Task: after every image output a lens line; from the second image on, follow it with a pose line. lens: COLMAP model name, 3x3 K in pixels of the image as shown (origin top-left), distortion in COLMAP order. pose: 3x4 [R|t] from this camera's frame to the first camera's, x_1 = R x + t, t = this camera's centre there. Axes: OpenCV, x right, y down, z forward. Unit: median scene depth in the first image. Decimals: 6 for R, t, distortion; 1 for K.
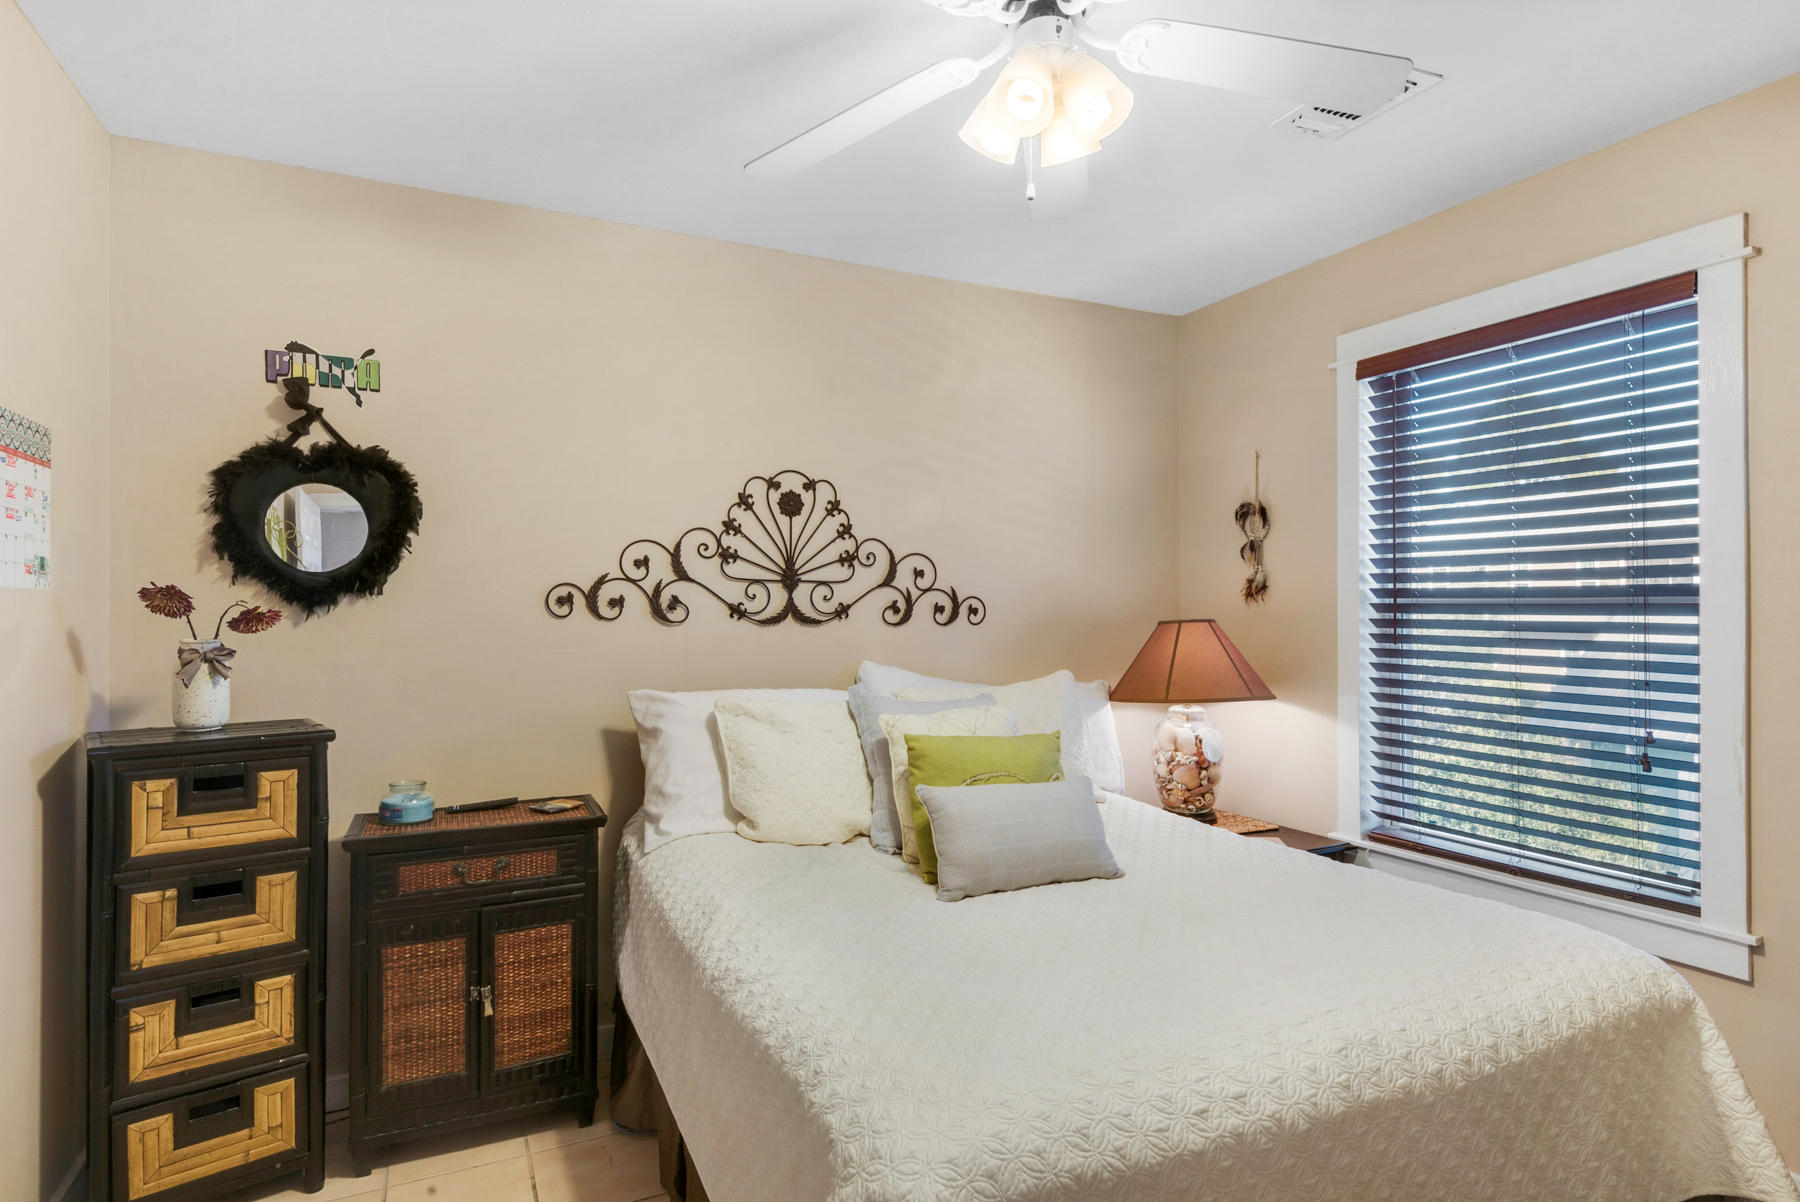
lens RADIAL K [[979.7, 0, 899.1], [0, 979.7, 602.7], [0, 0, 1]] dist [0.001242, -0.000020]
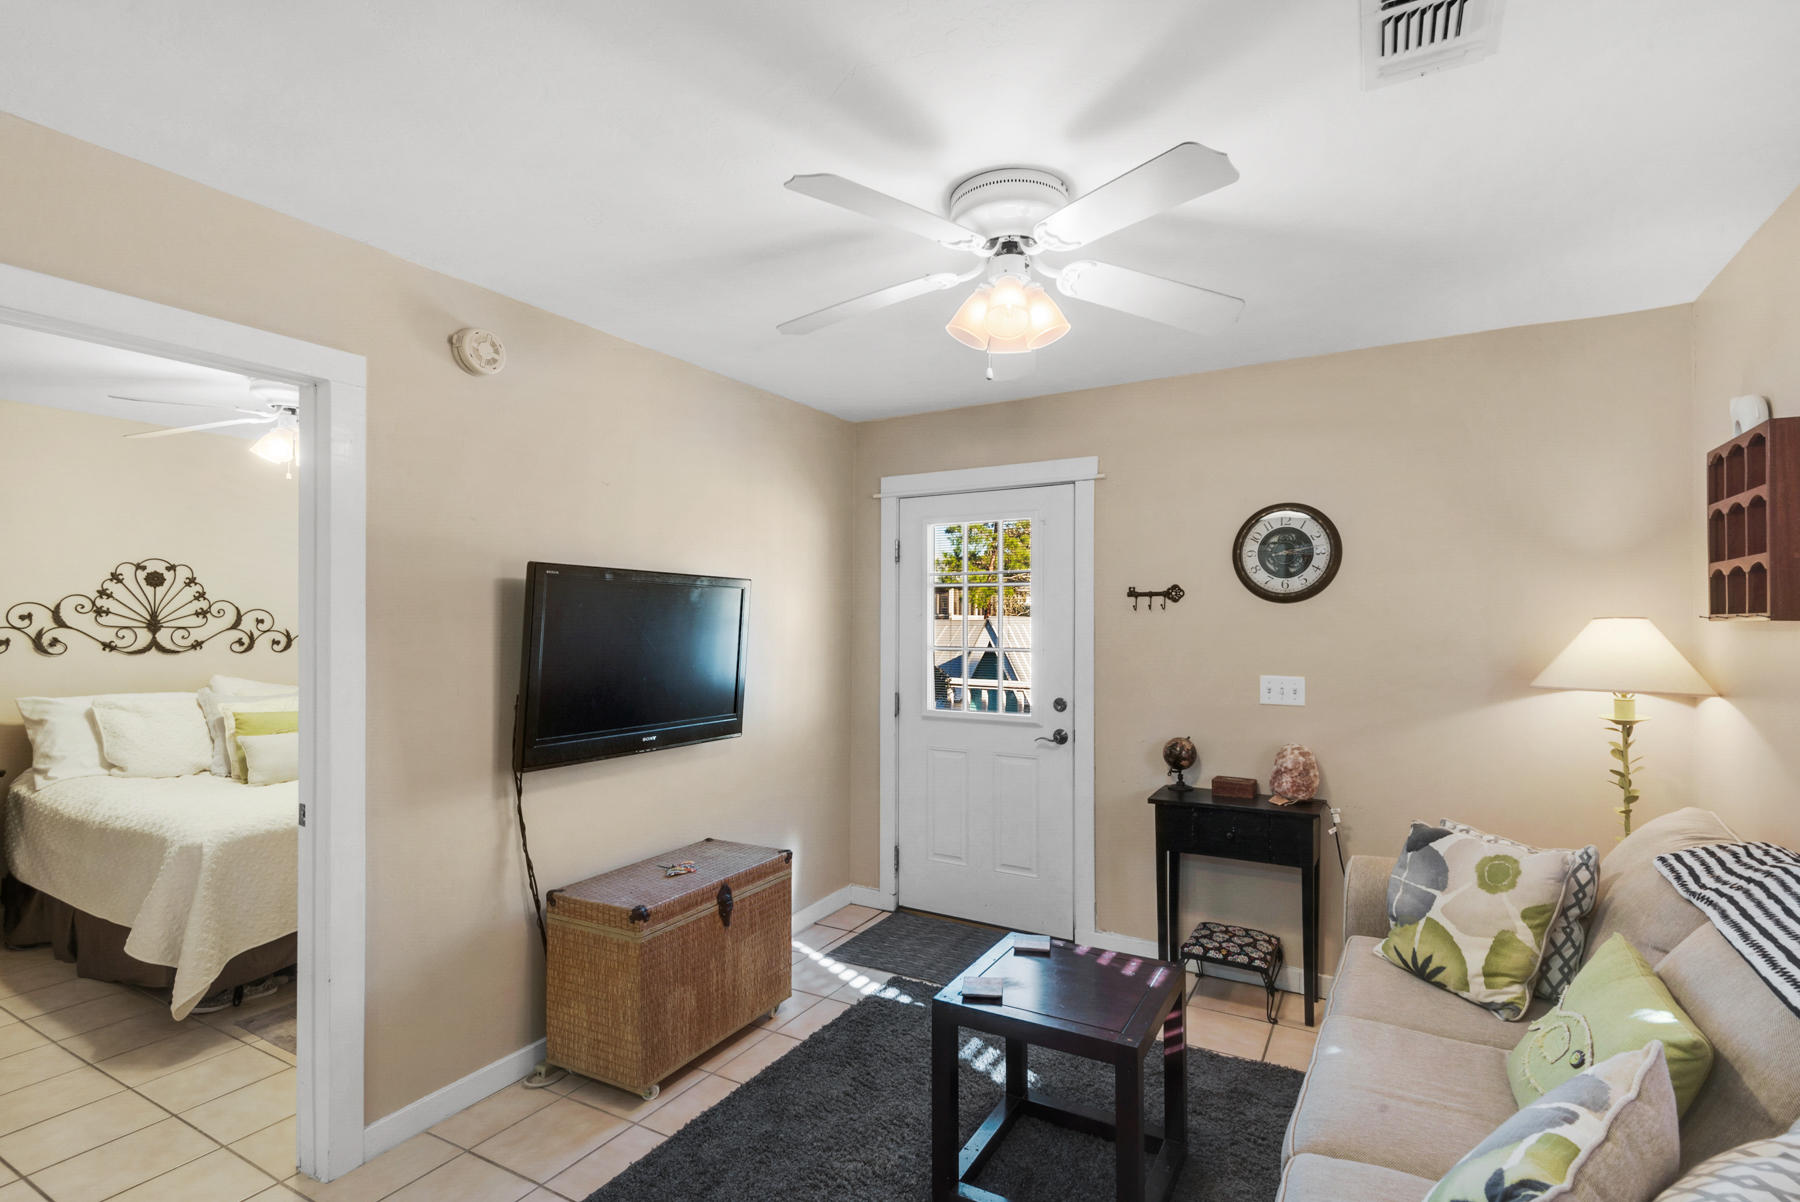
lens RADIAL K [[819.6, 0, 908.9], [0, 819.6, 619.8], [0, 0, 1]] dist [0.001618, -0.000250]
pose [[0.810310, 0.008188, 0.585944, 0.107585], [-0.008465, 0.999962, -0.002268, -0.042757], [-0.585940, -0.003122, 0.810348, -0.849725]]
